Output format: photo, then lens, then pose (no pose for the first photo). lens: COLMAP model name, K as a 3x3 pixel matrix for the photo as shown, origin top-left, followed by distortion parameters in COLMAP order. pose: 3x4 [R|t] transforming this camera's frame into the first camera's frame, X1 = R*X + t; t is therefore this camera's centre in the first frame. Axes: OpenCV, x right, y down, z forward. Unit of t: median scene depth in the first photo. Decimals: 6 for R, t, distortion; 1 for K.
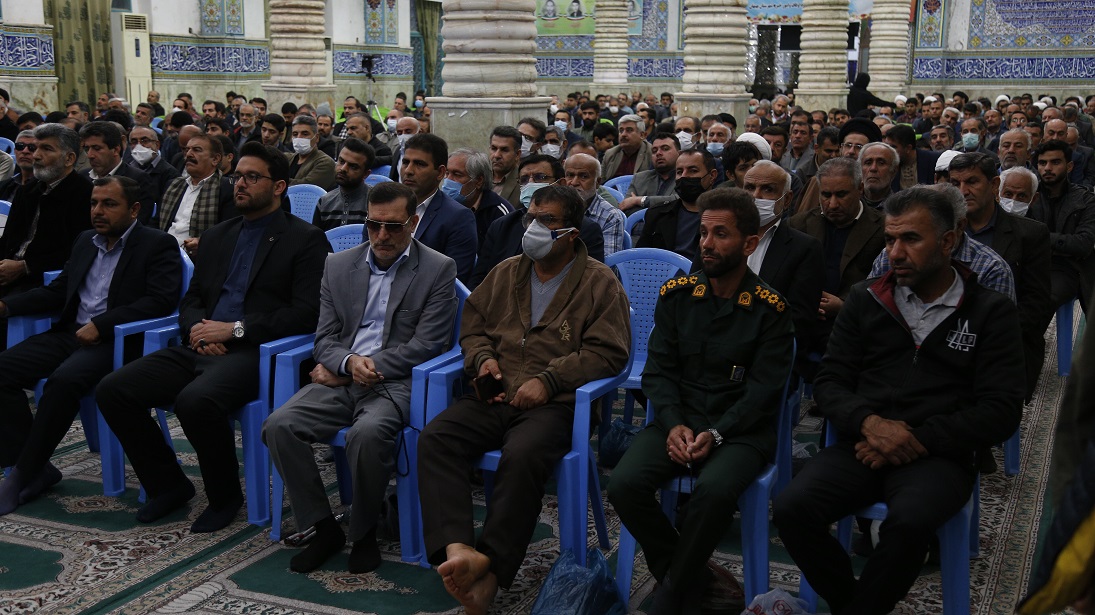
lens RADIAL K [[1284.8, 0, 547.5], [0, 1284.8, 307.5], [0, 0, 1]] dist [0.072236, 0.011256]
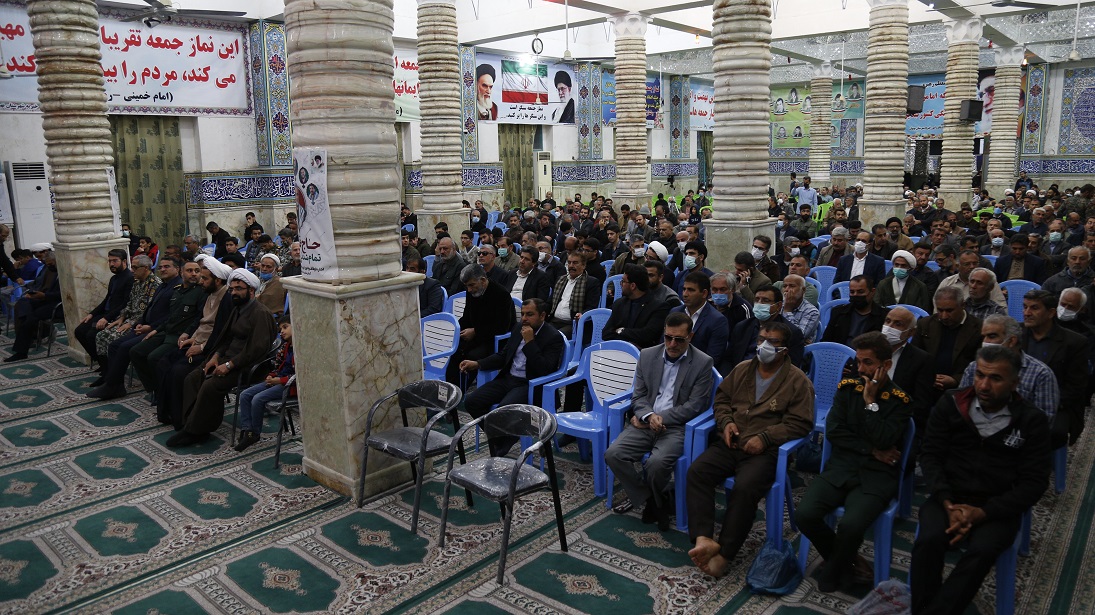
lens RADIAL K [[754.2, 0, 547.5], [0, 754.2, 307.5], [0, 0, 1]] dist [-0.106016, 0.054247]
pose [[0.955661, 0.024721, -0.293428, 0.010629], [-0.026219, 0.999656, -0.001171, -0.090908], [0.293298, 0.008812, 0.955980, -0.044004]]
